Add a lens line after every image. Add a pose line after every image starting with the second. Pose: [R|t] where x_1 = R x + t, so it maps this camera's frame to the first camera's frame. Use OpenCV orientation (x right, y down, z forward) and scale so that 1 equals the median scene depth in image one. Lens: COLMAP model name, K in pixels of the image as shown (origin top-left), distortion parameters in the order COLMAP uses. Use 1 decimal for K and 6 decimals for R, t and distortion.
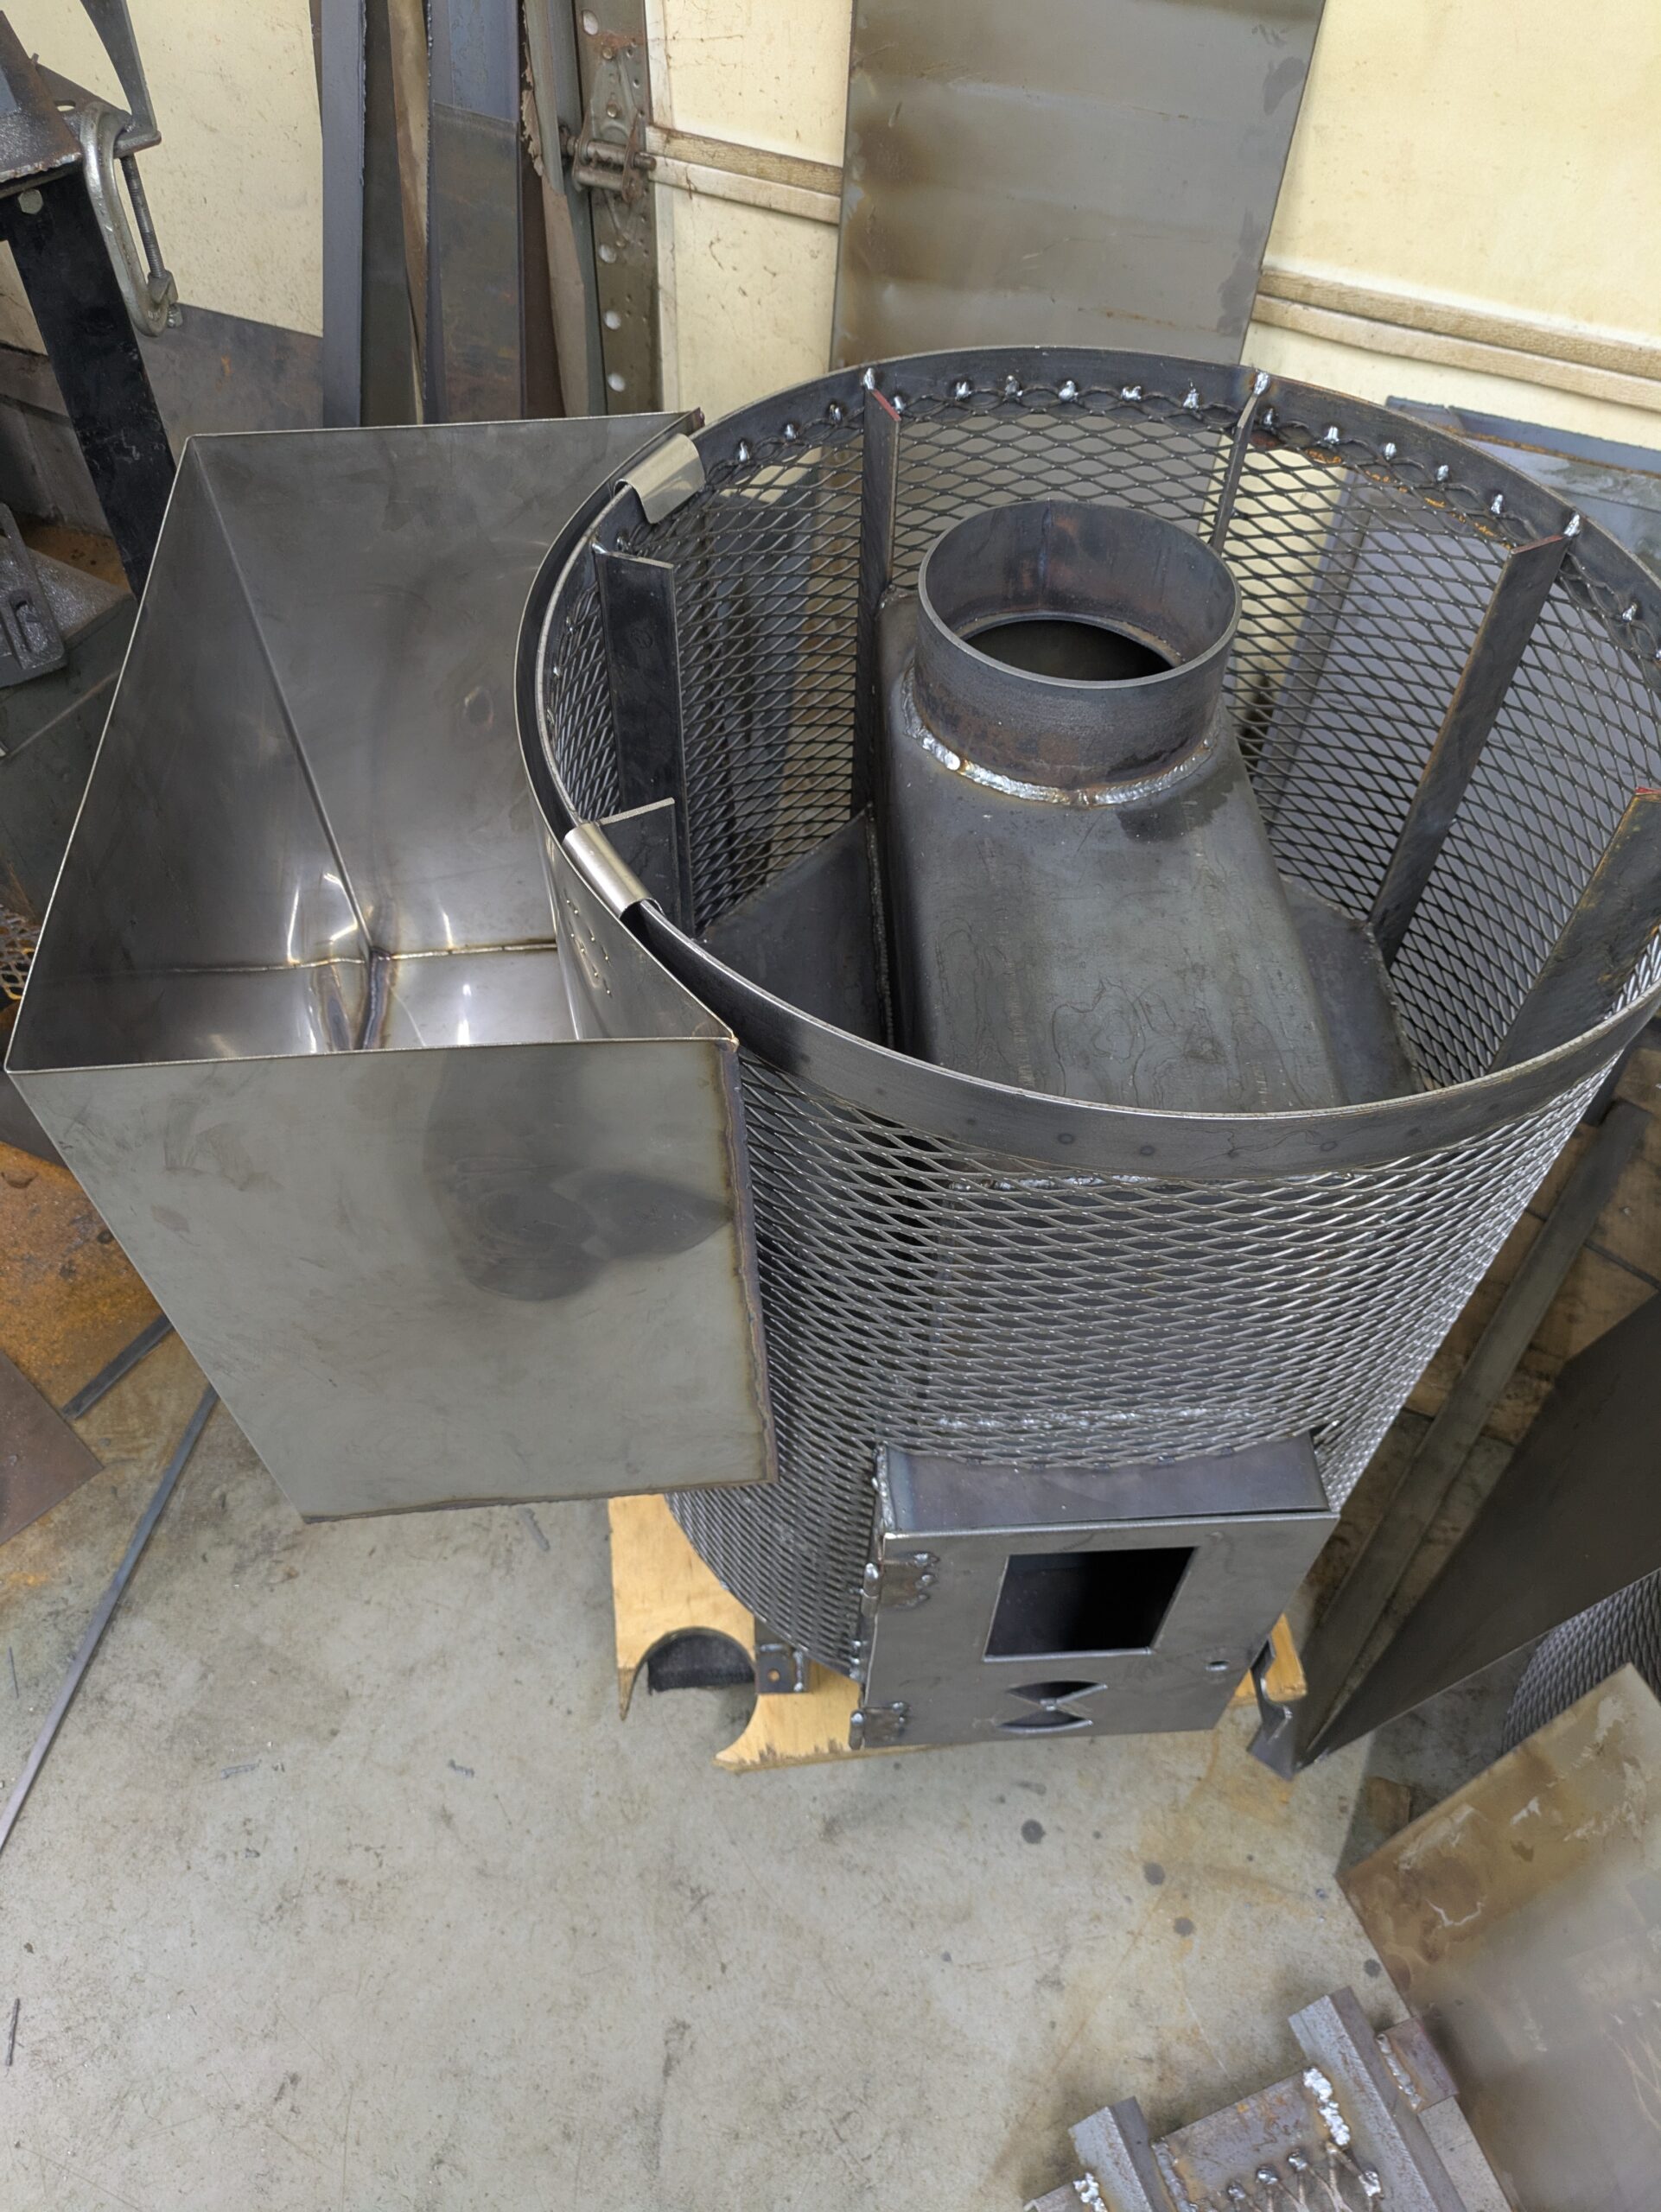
lens RADIAL K [[1655.0, 0, 842.0], [0, 1655.0, 1113.8], [0, 0, 1]] dist [0.020372, -0.012681]
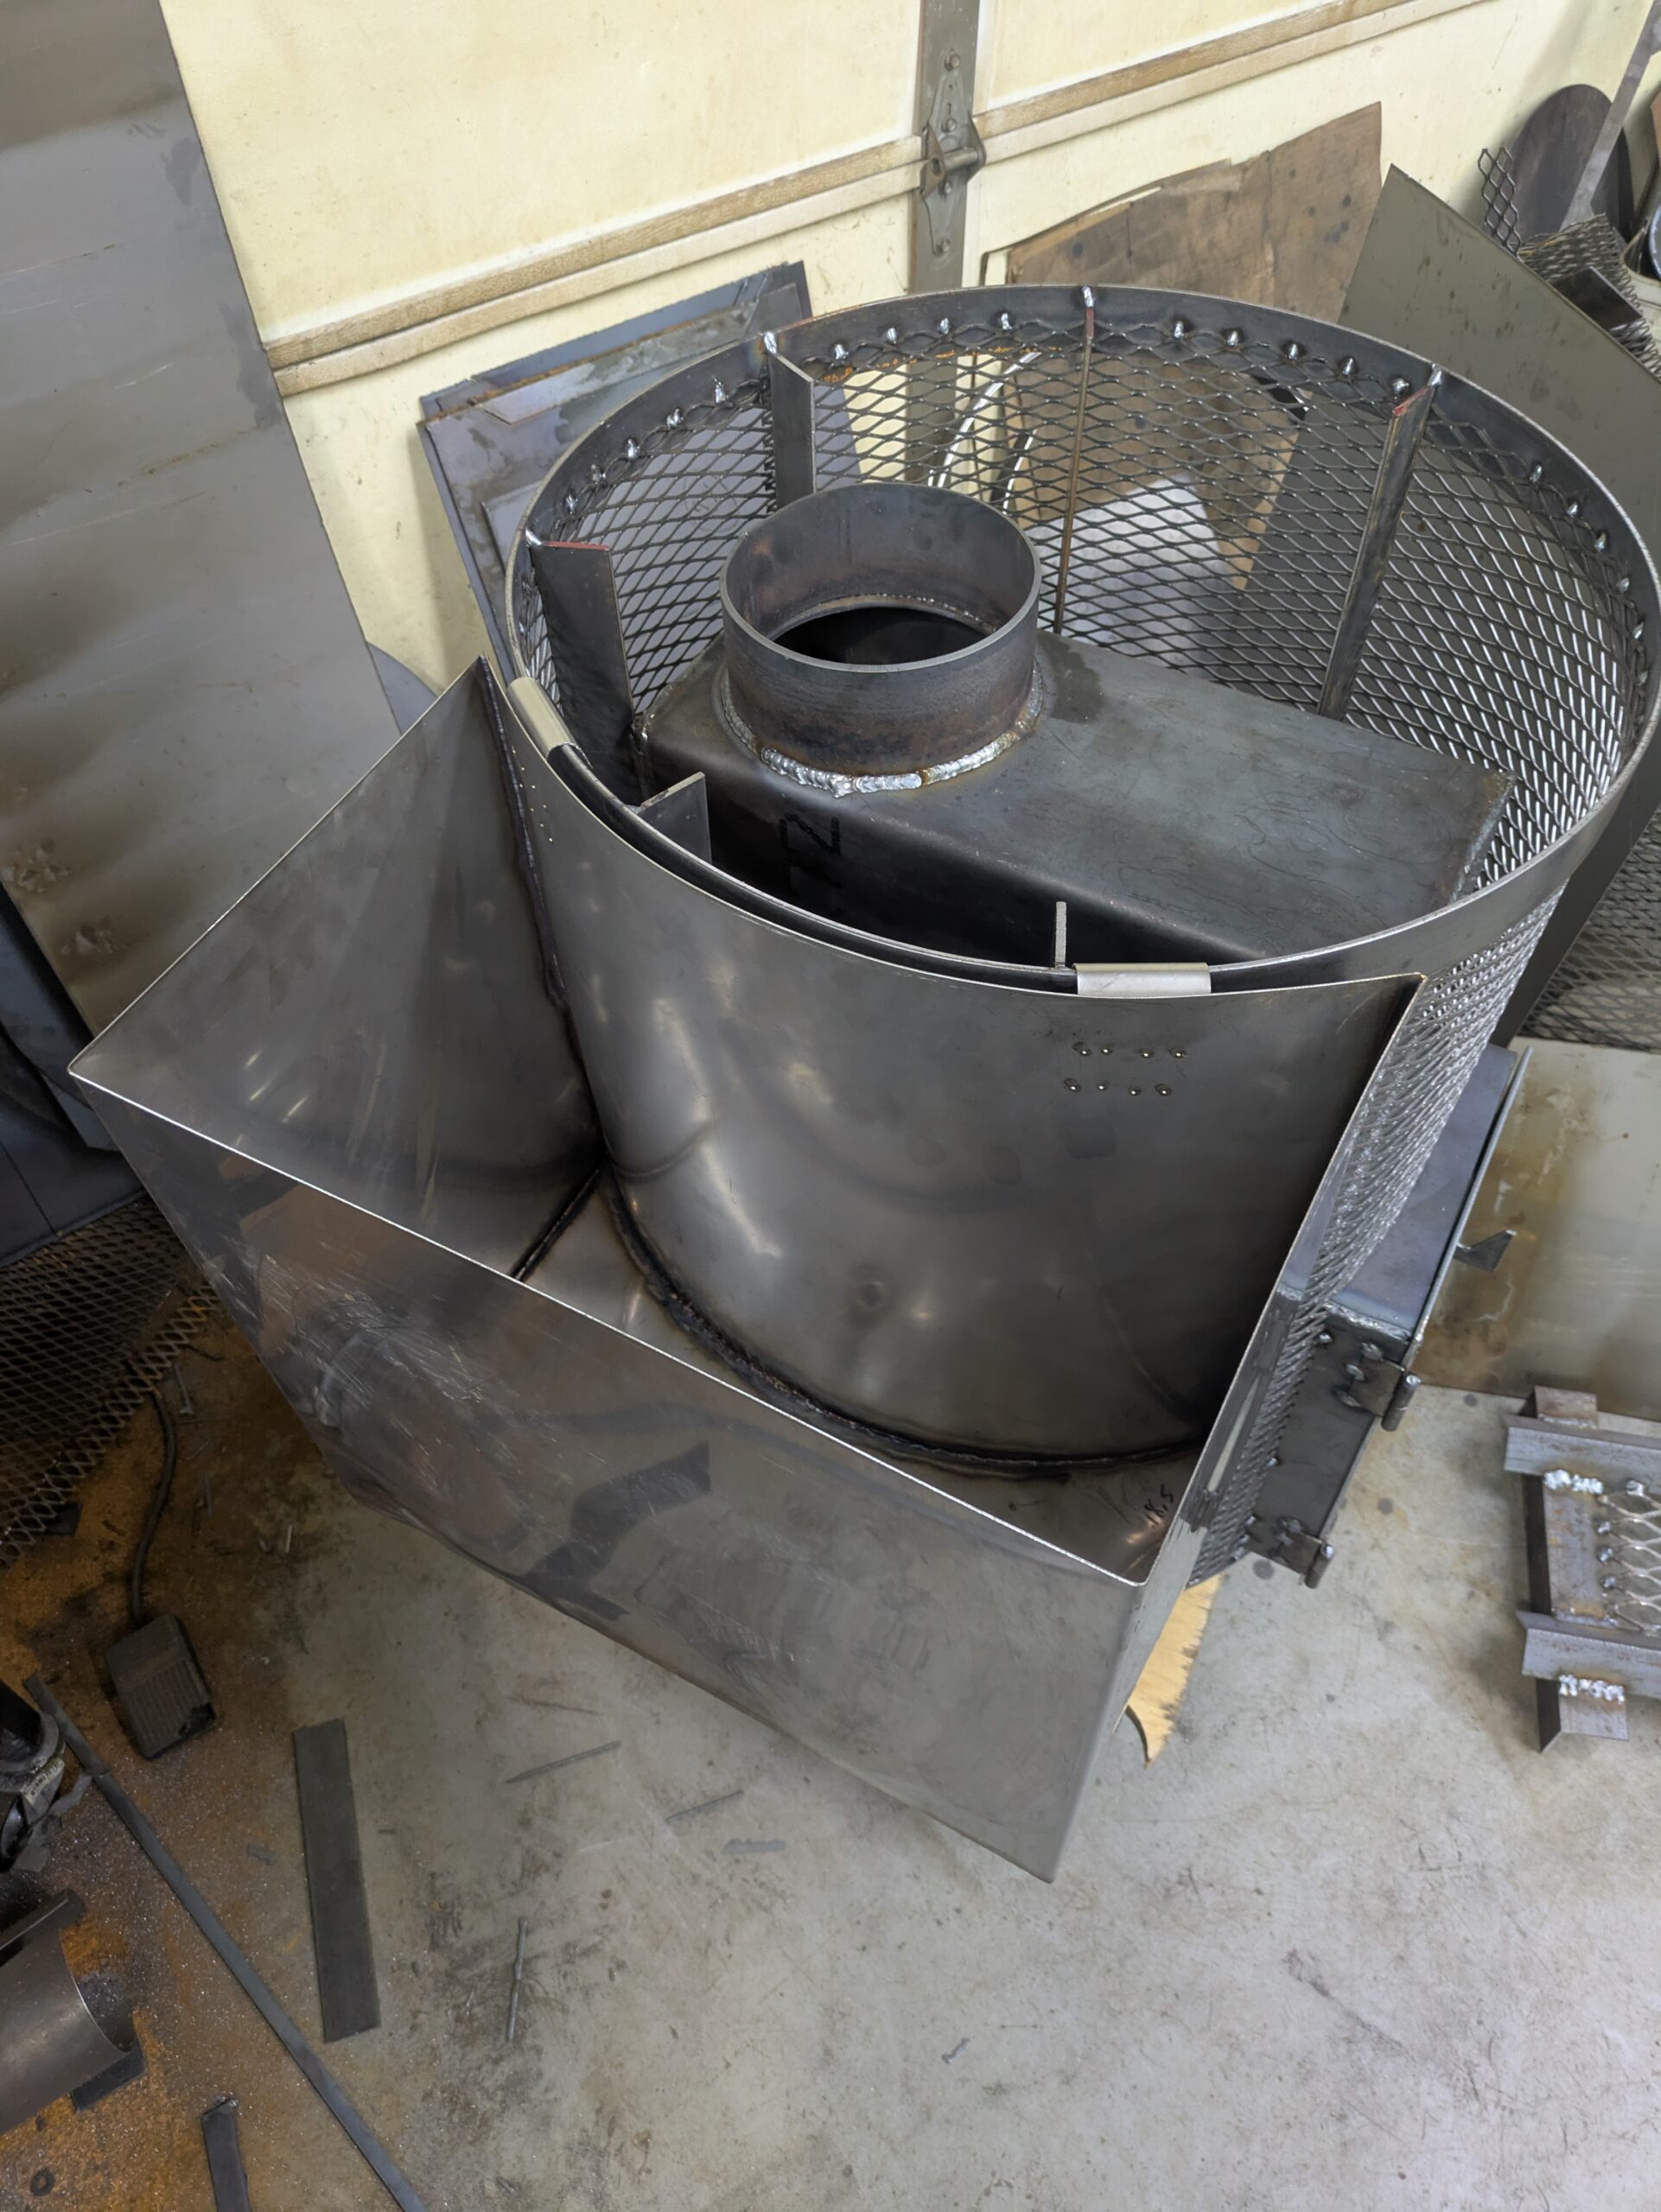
lens RADIAL K [[1655.0, 0, 835.5], [0, 1655.0, 1099.6], [0, 0, 1]] dist [0.020372, -0.012681]
pose [[0.536295, -0.683425, 0.495295, -0.404161], [0.688576, 0.693630, 0.211519, -0.226474], [-0.488109, 0.227612, 0.842581, 0.169931]]
